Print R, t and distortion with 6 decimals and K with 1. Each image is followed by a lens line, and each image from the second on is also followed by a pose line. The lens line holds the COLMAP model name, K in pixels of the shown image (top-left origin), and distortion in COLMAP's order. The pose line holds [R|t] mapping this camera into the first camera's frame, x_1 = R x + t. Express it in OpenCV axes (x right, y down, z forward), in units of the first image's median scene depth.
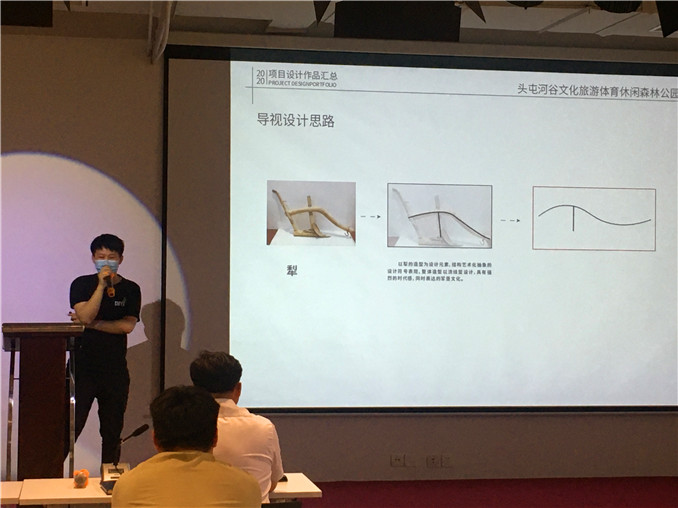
lens RADIAL K [[1367.8, 0, 345.4], [0, 1367.8, 254.6], [0, 0, 1]] dist [0.049648, 0.000000]
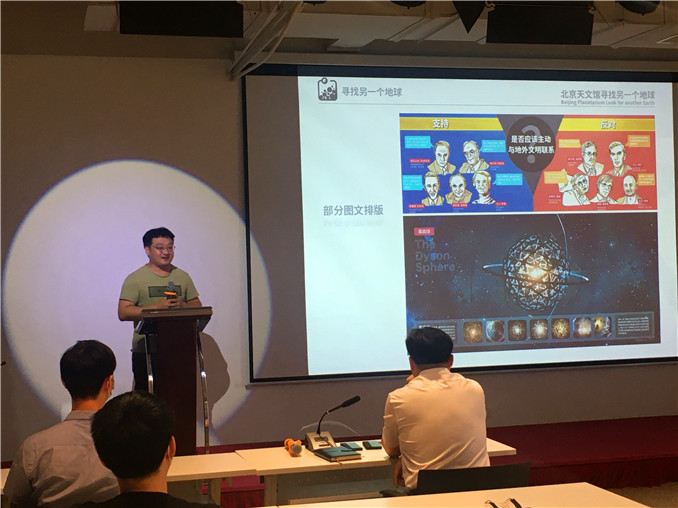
lens RADIAL K [[1102.3, 0, 338.7], [0, 1102.3, 253.8], [0, 0, 1]] dist [0.045779, 0.000000]
pose [[0.996528, -0.034952, 0.075569, -0.129419], [0.034038, 0.999331, 0.013361, -0.002530], [-0.075986, -0.010743, 0.997051, 0.064549]]
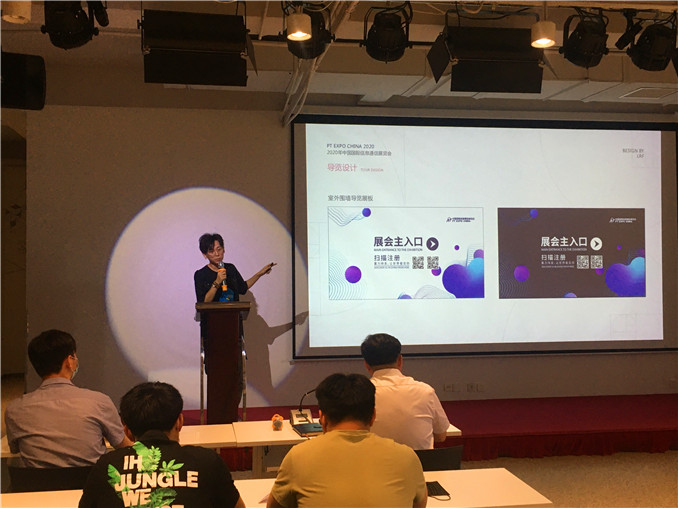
lens RADIAL K [[791.0, 0, 334.9], [0, 791.0, 253.9], [0, 0, 1]] dist [0.040385, 0.000000]
pose [[0.999628, -0.016236, -0.021907, -0.068840], [0.016351, 0.999853, 0.005073, -0.003283], [0.021822, -0.005429, 0.999747, 0.132102]]
